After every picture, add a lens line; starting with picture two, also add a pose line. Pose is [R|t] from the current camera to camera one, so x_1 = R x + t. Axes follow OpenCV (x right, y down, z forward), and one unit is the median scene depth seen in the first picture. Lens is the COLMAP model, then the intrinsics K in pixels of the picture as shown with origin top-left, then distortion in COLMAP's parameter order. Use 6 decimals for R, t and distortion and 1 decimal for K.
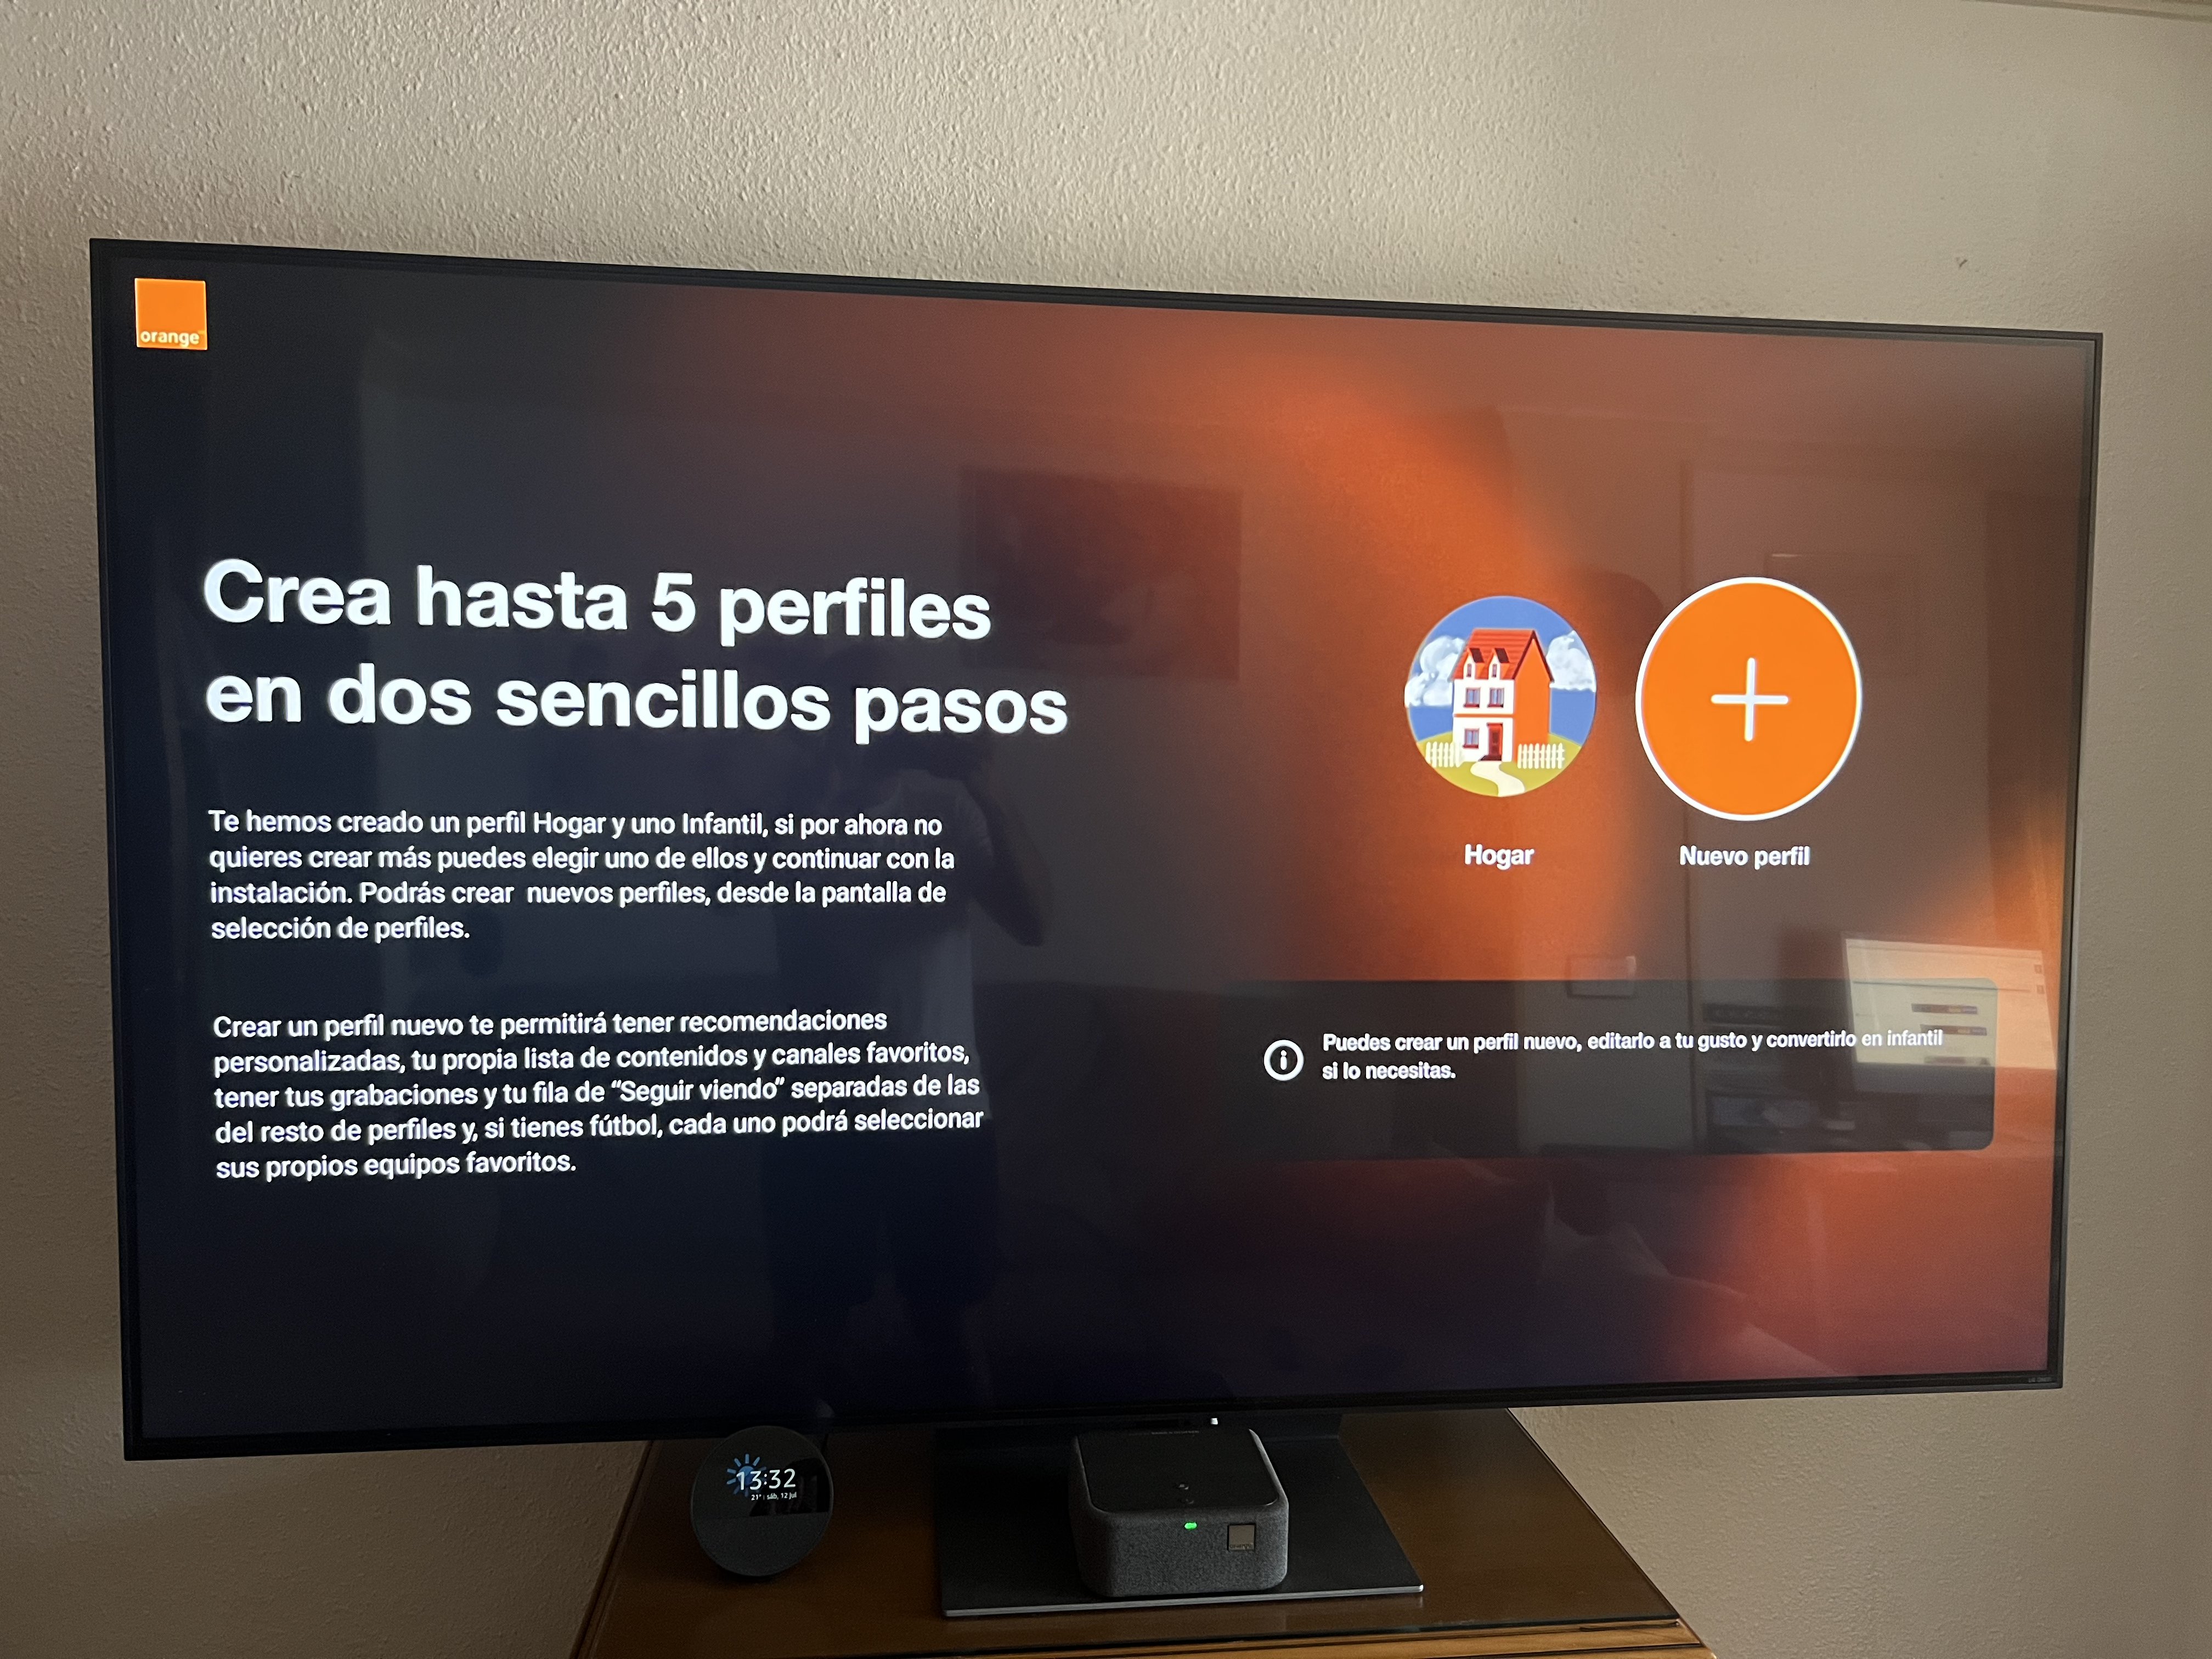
lens RADIAL K [[1710.9, 0, 1119.1], [0, 1710.9, 823.5], [0, 0, 1]] dist [0.017199, -0.031808]
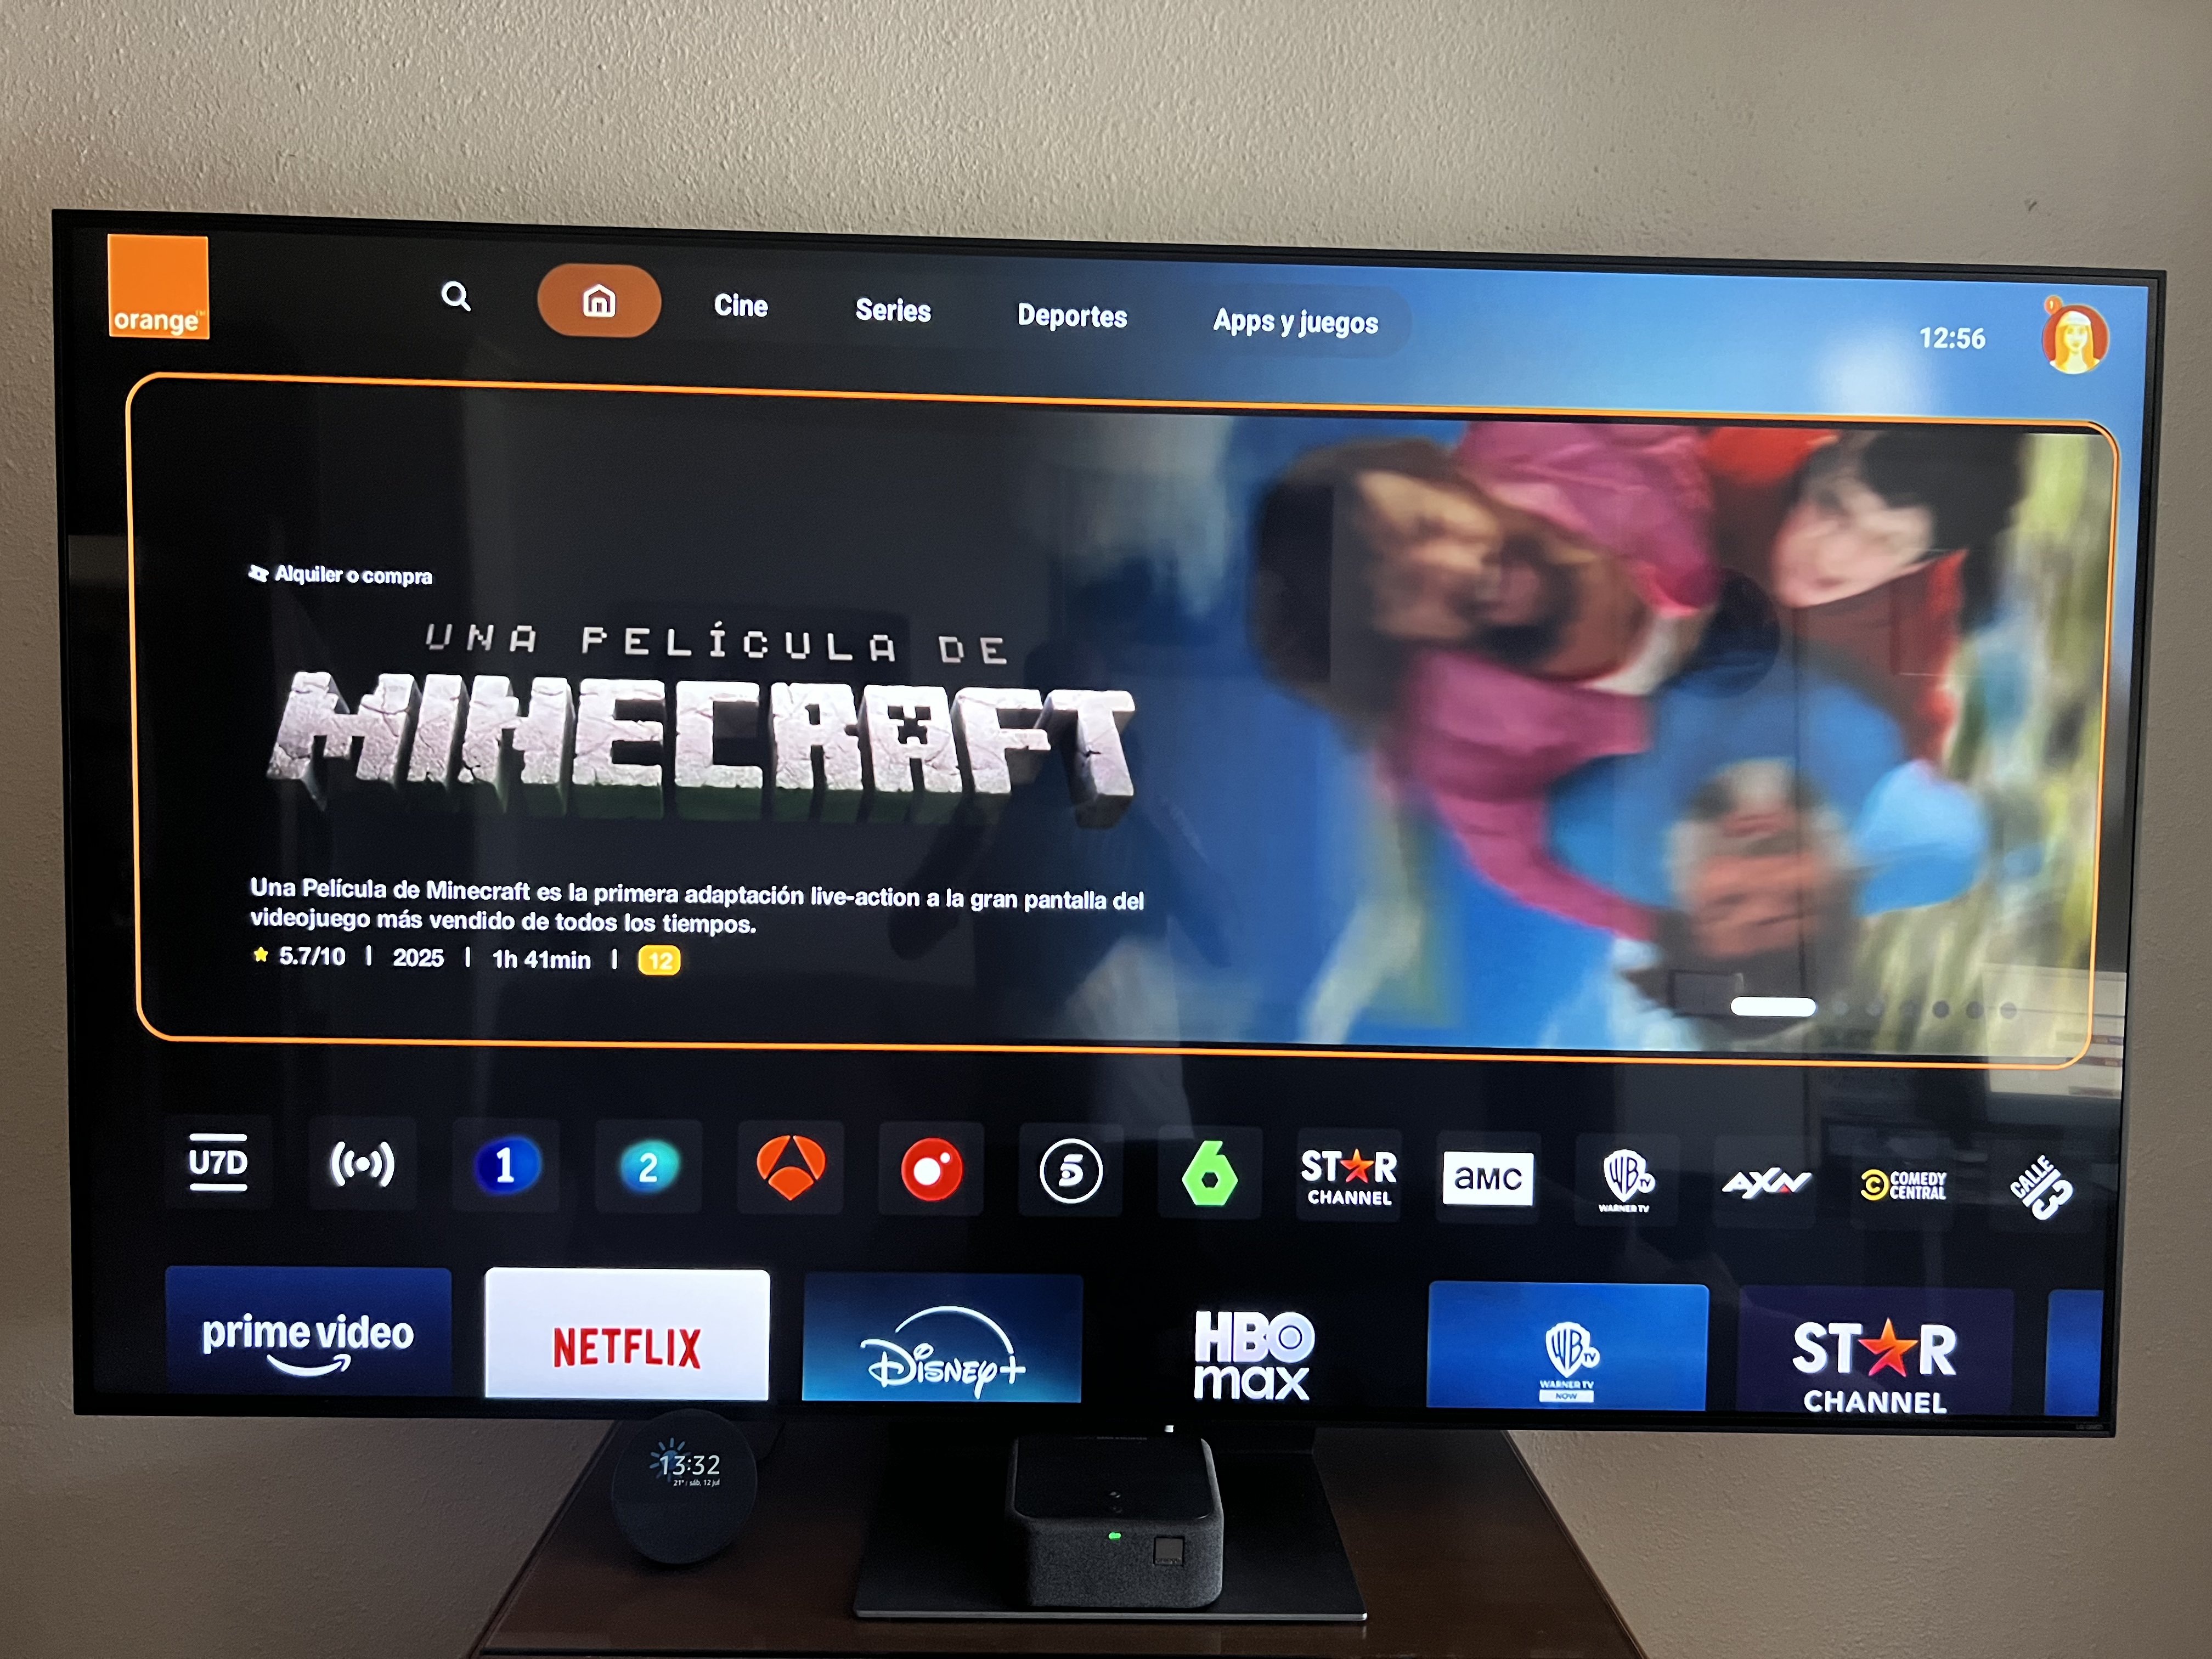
lens RADIAL K [[1710.9, 0, 1089.7], [0, 1710.9, 825.0], [0, 0, 1]] dist [0.017199, -0.031808]
pose [[0.994723, 0.011946, -0.101897, 0.097370], [-0.012814, 0.999887, -0.007873, 0.020134], [0.101791, 0.009137, 0.994764, 0.043085]]
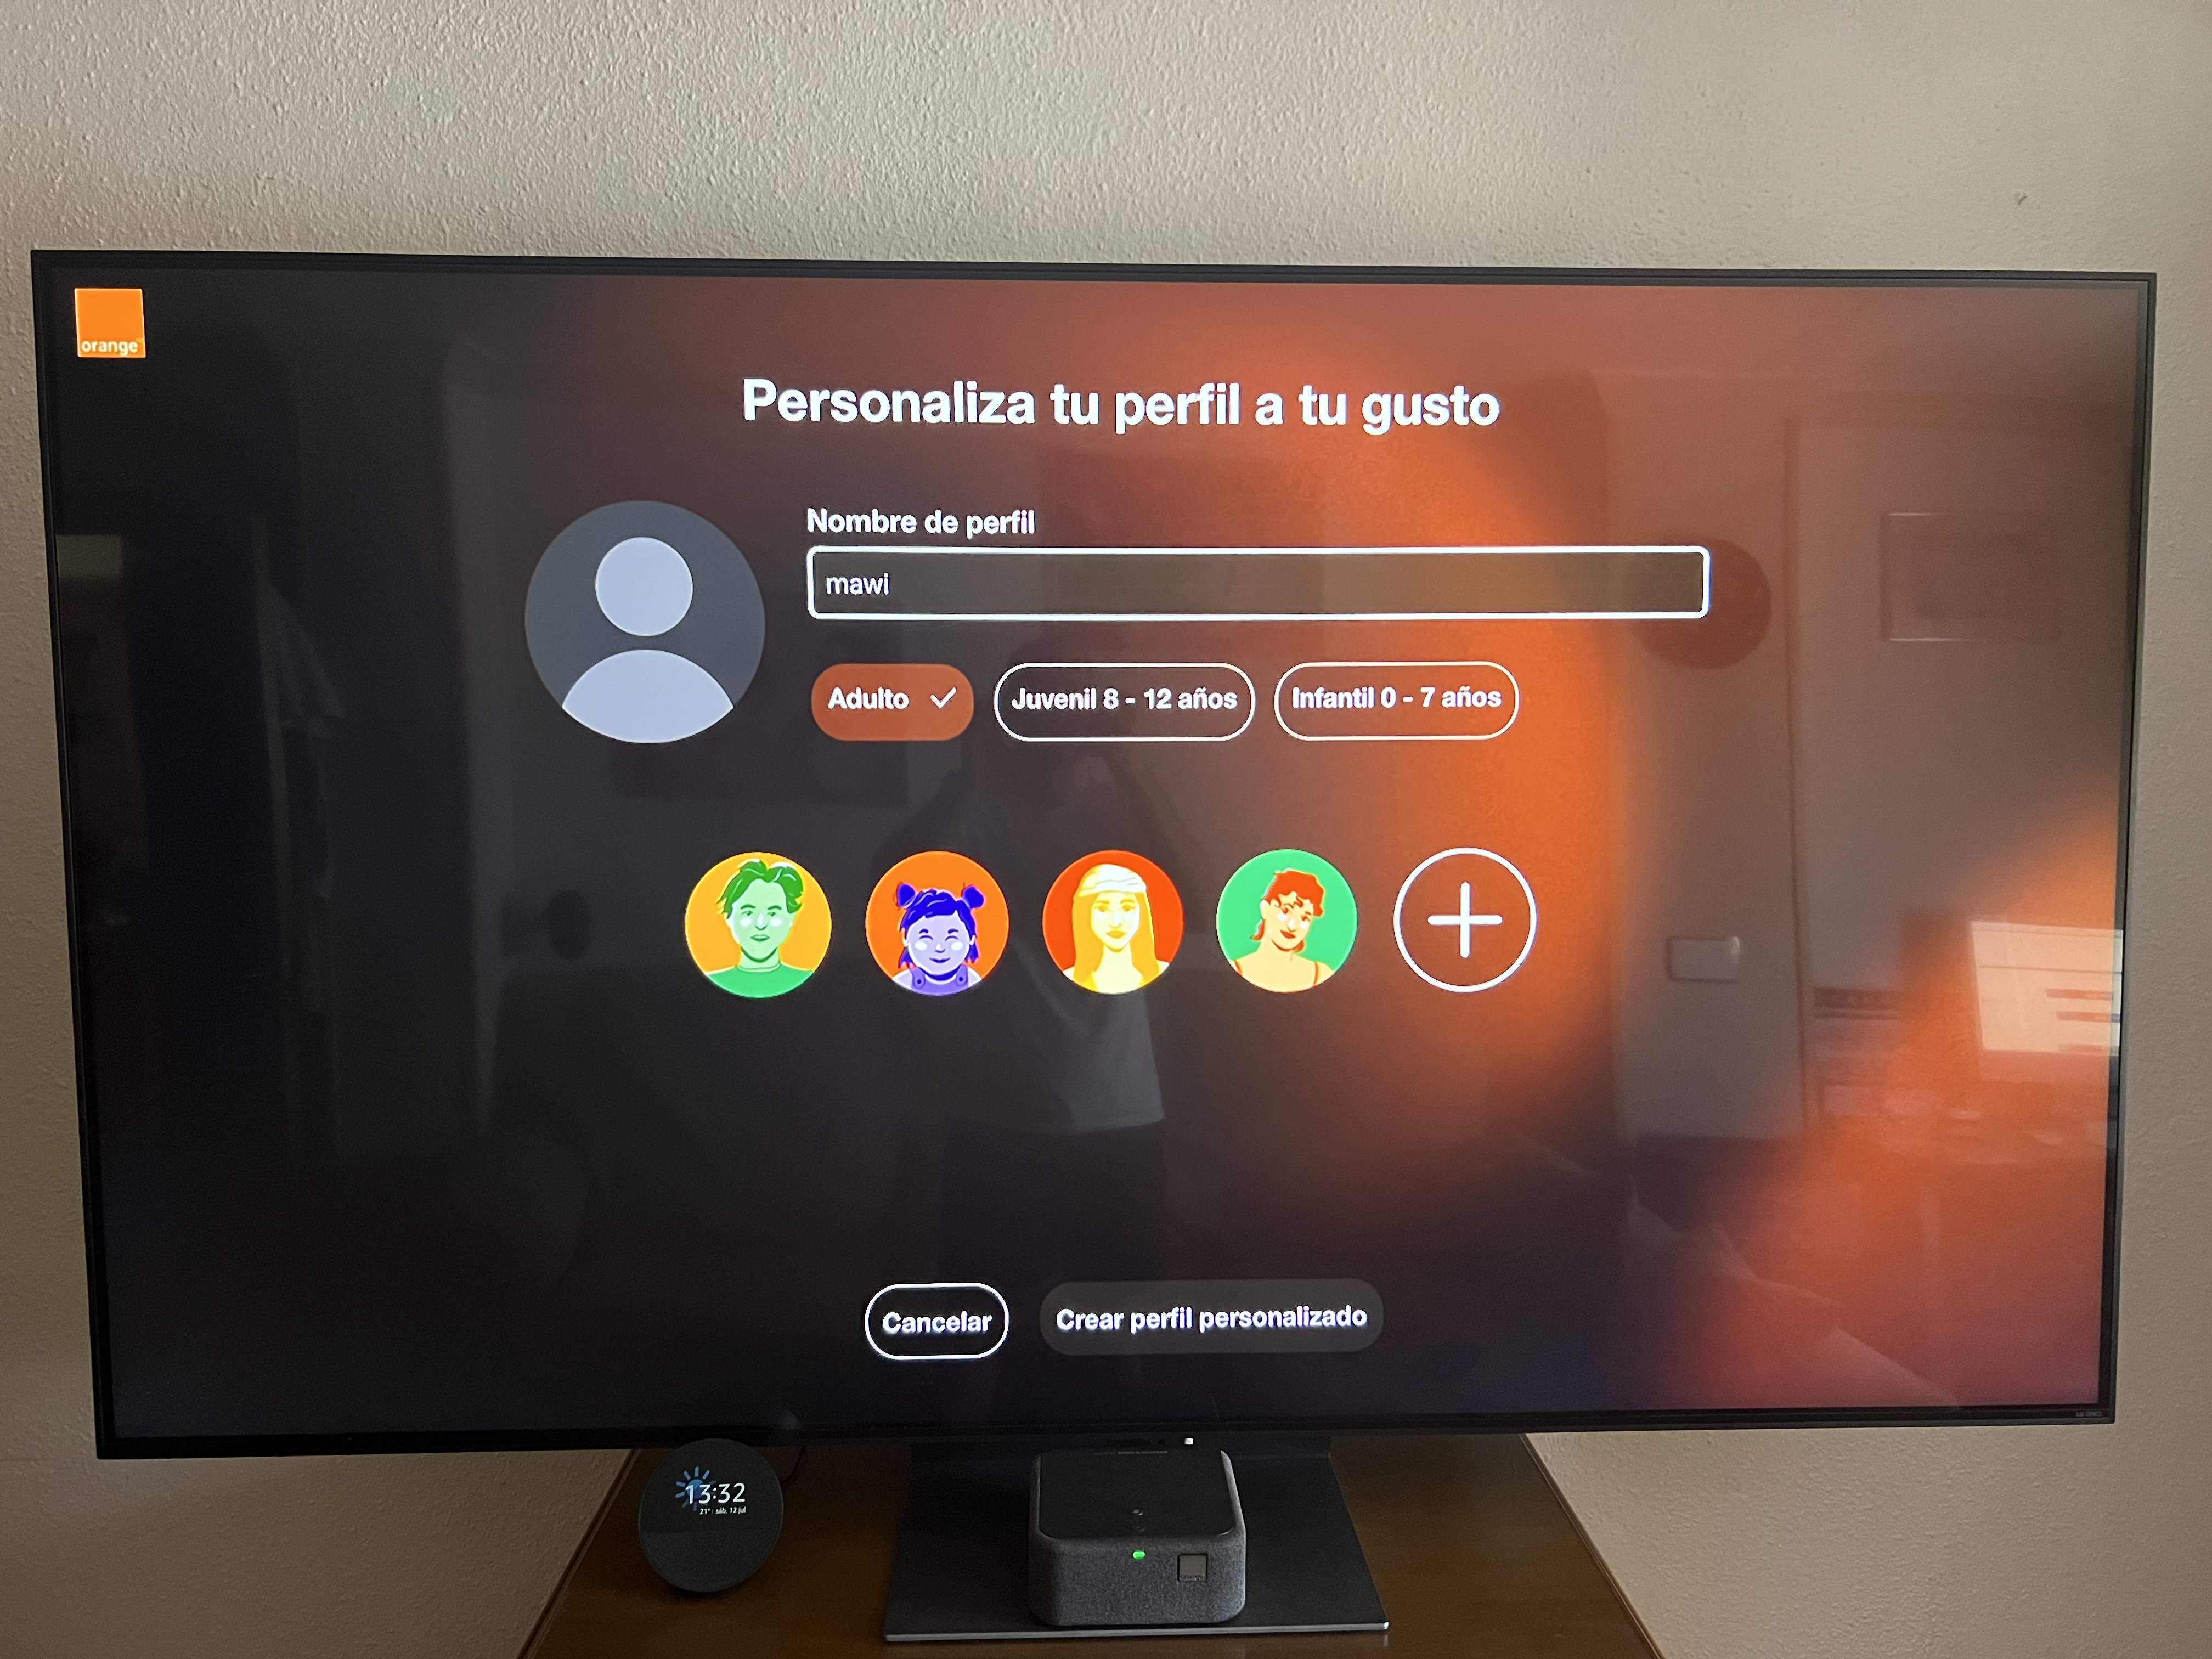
lens RADIAL K [[1710.9, 0, 1115.5], [0, 1710.9, 827.9], [0, 0, 1]] dist [0.017199, -0.031808]
pose [[0.996307, -0.007974, -0.085487, 0.092822], [0.009495, 0.999804, 0.017398, -0.011669], [0.085332, -0.018145, 0.996187, 0.040150]]
